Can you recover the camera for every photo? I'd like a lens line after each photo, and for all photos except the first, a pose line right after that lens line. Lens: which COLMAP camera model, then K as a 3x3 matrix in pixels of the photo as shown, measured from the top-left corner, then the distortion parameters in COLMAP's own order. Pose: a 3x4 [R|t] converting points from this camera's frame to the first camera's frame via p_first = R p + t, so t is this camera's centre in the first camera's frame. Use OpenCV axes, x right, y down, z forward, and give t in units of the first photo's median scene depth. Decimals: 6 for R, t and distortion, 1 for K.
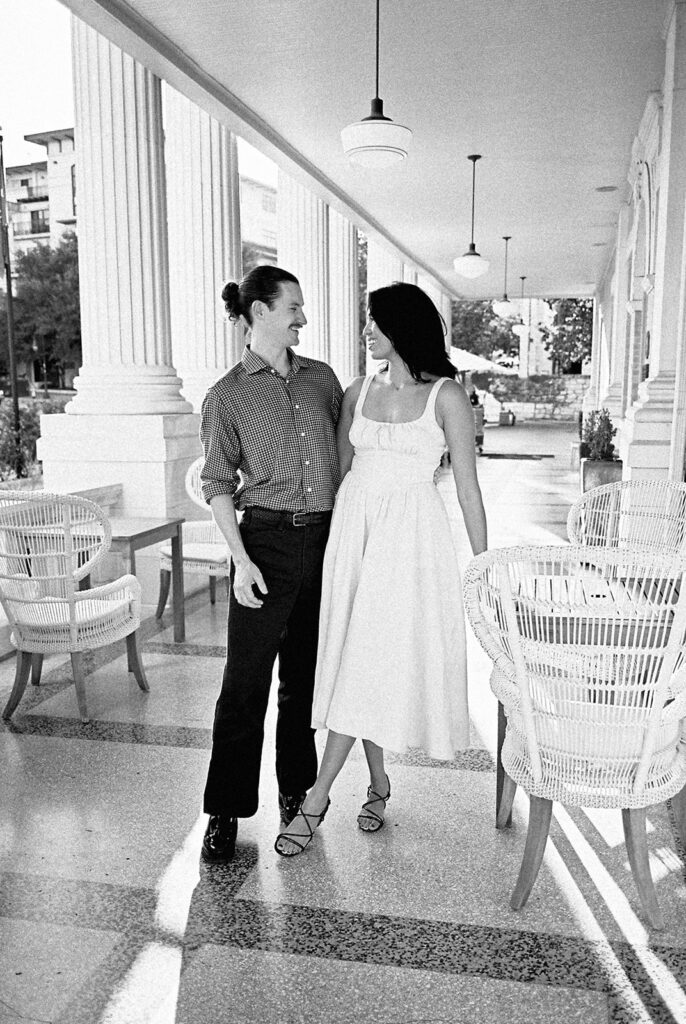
lens RADIAL K [[935.5, 0, 347.4], [0, 935.5, 540.8], [0, 0, 1]] dist [0.001889, -0.007356]
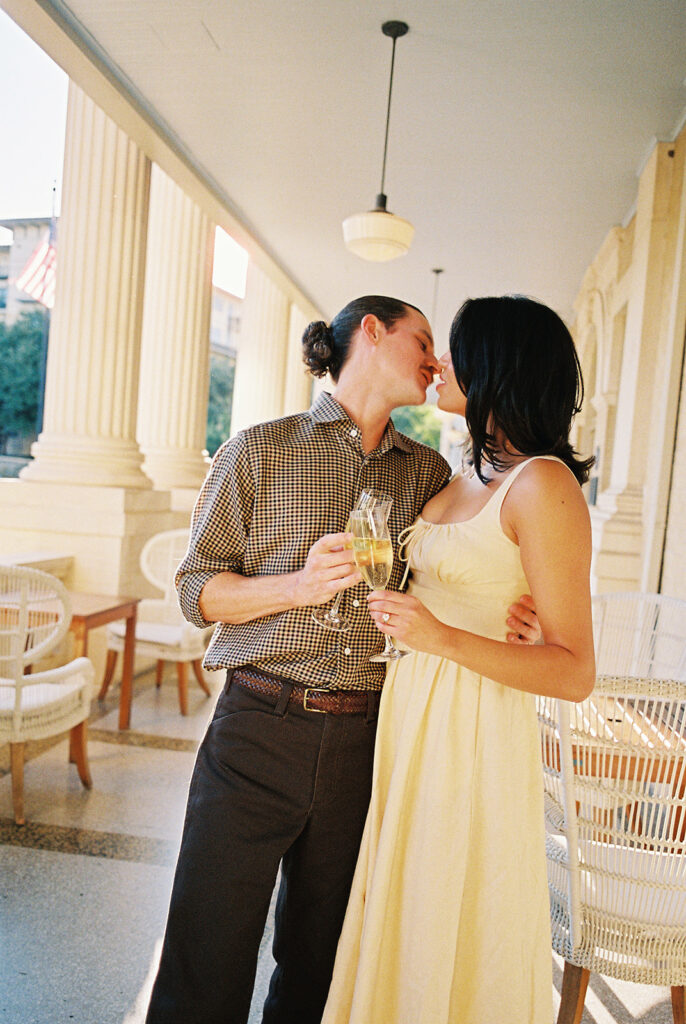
lens RADIAL K [[869.3, 0, 339.3], [0, 869.3, 528.9], [0, 0, 1]] dist [-0.005286, -0.008037]
pose [[0.993601, 0.073686, 0.085601, -0.048721], [-0.064312, 0.992119, -0.107535, -0.010346], [-0.092851, 0.101342, 0.990509, 0.088982]]
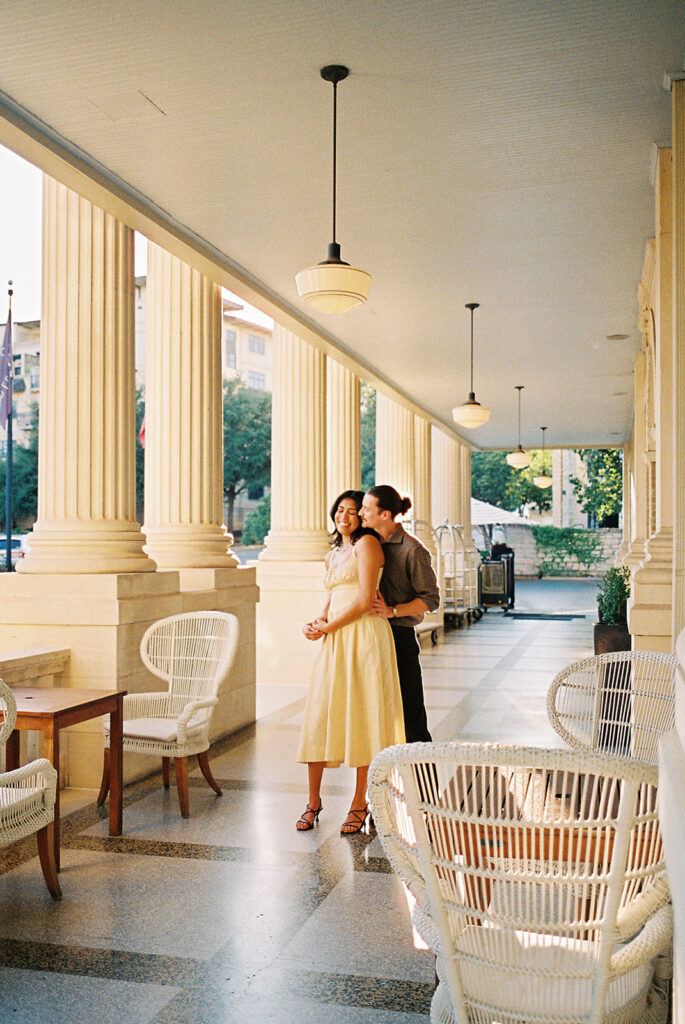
lens RADIAL K [[997.3, 0, 355.9], [0, 997.3, 527.8], [0, 0, 1]] dist [0.002166, -0.016964]
pose [[0.999590, 0.000958, -0.028625, 0.060838], [-0.005941, 0.984635, -0.174522, -0.010868], [0.028018, 0.174620, 0.984237, 0.044993]]
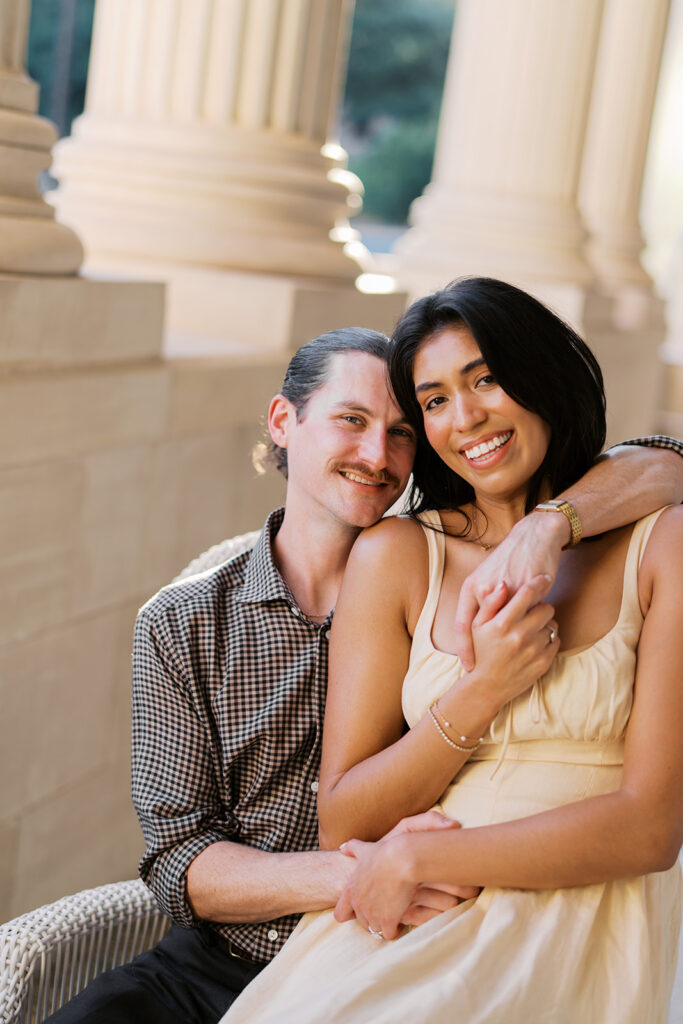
lens RADIAL K [[1515.4, 0, 344.9], [0, 1515.4, 507.5], [0, 0, 1]] dist [-0.000457, 0.014666]
pose [[0.984069, 0.148033, -0.098463, -0.053258], [-0.145840, 0.988879, 0.029149, -0.105065], [0.101683, -0.014325, 0.994714, 0.656592]]
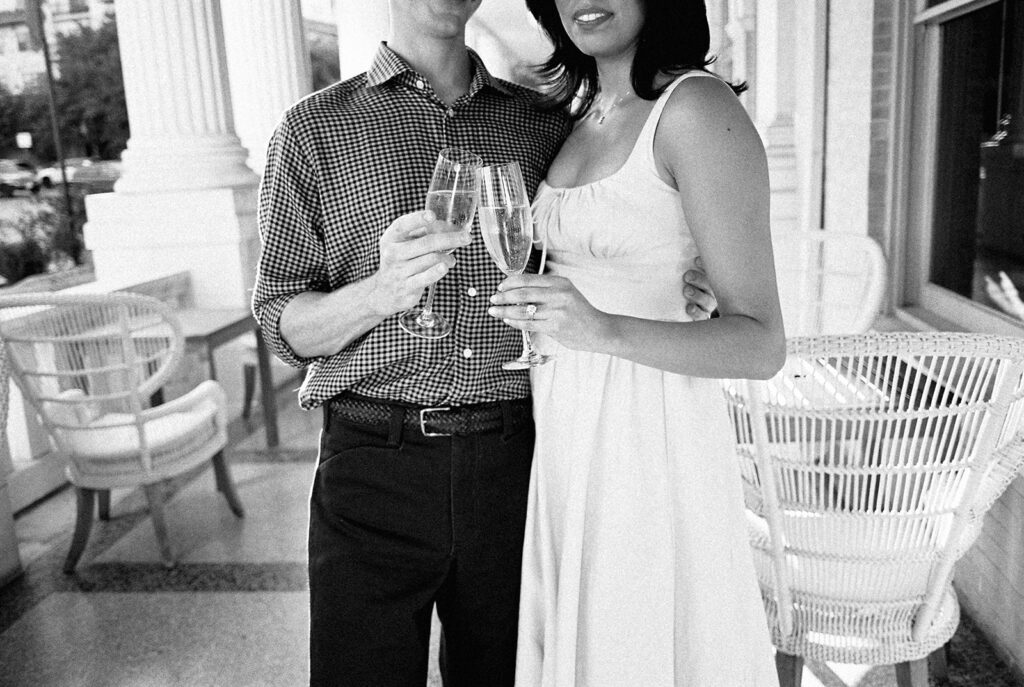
lens RADIAL K [[869.3, 0, 517.0], [0, 869.3, 333.3], [0, 0, 1]] dist [-0.005286, -0.008037]
pose [[0.990153, -0.071515, 0.120341, -0.038410], [0.066791, 0.996847, 0.042839, -0.015991], [-0.123025, -0.034380, 0.991808, 0.148528]]
